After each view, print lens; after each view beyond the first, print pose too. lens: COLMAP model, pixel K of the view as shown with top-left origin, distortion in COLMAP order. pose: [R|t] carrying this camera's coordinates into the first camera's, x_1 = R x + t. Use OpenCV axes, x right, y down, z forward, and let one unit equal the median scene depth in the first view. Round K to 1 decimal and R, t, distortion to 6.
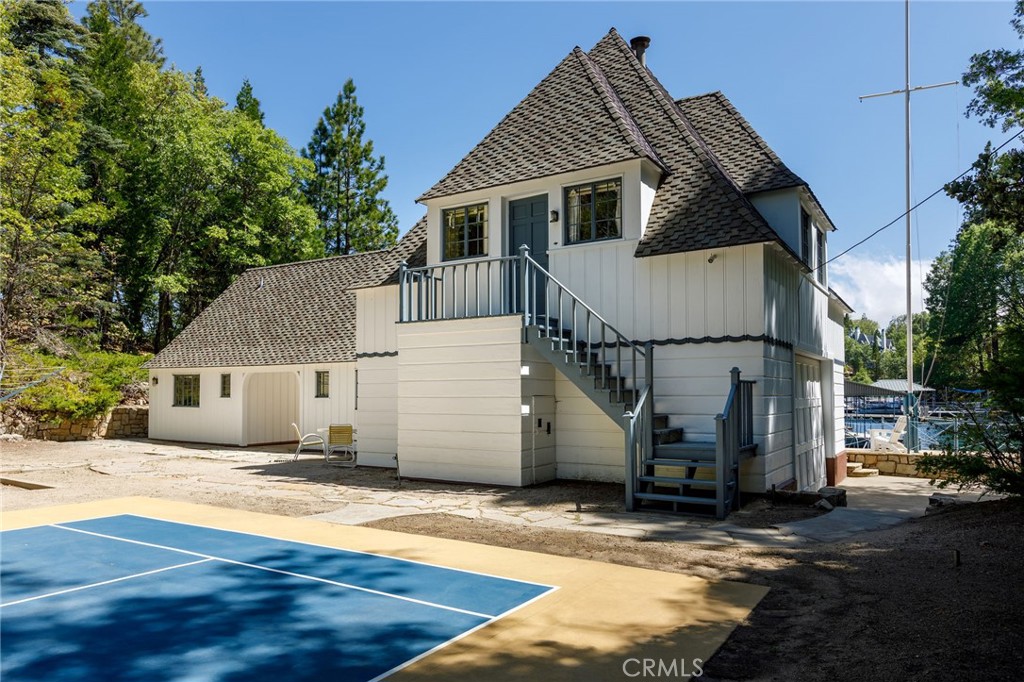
lens RADIAL K [[711.7, 0, 510.7], [0, 711.7, 378.5], [0, 0, 1]] dist [0.001259, -0.000570]
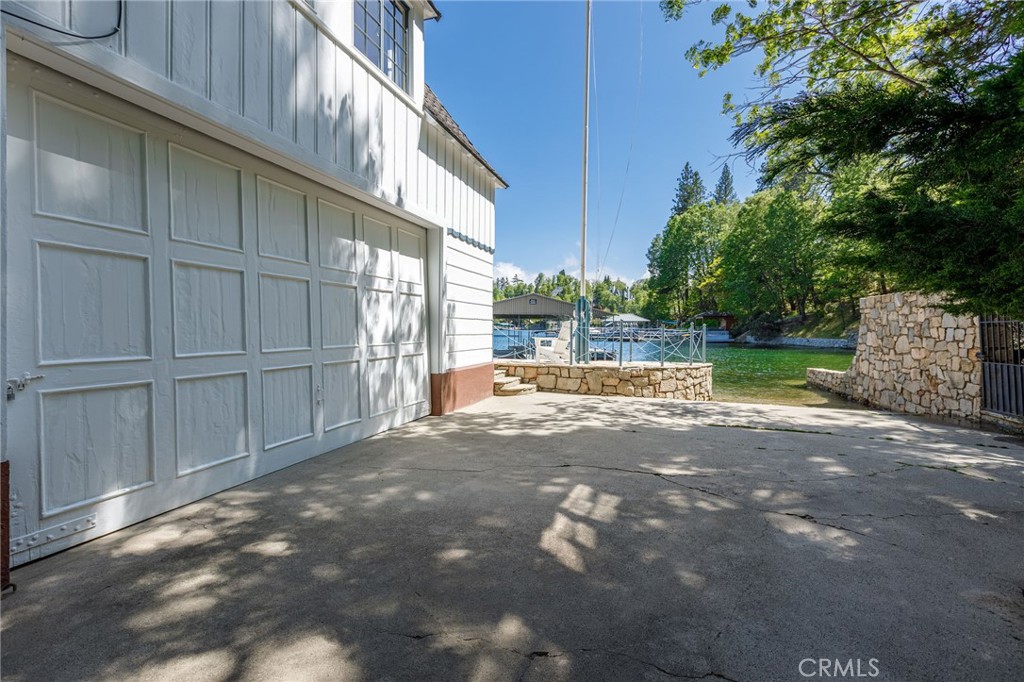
lens RADIAL K [[455.7, 0, 509.7], [0, 455.7, 337.6], [0, 0, 1]] dist [0.003369, -0.001653]
pose [[0.974736, 0.004328, 0.223319, 0.368269], [-0.014985, 0.998827, 0.046051, 0.049559], [-0.222857, -0.048234, 0.973657, 0.496223]]
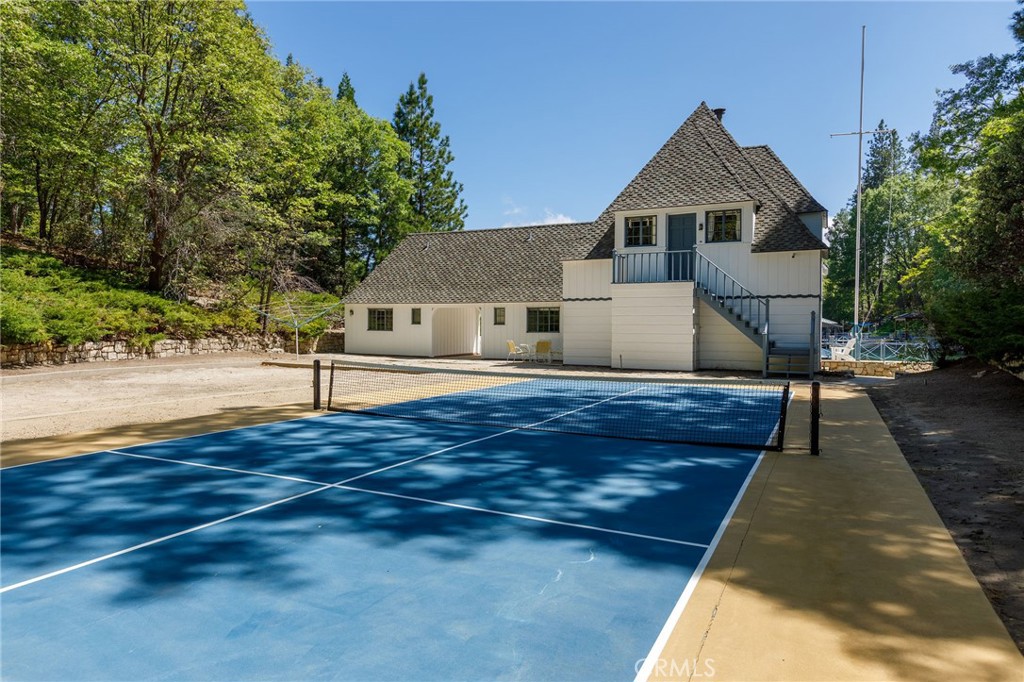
lens RADIAL K [[669.7, 0, 512.0], [0, 669.7, 344.4], [0, 0, 1]] dist [-0.000055, -0.000612]
pose [[0.994267, 0.003884, 0.106859, -0.395743], [-0.009275, 0.998706, 0.049998, -0.003583], [-0.106527, -0.050703, 0.993016, -0.447100]]
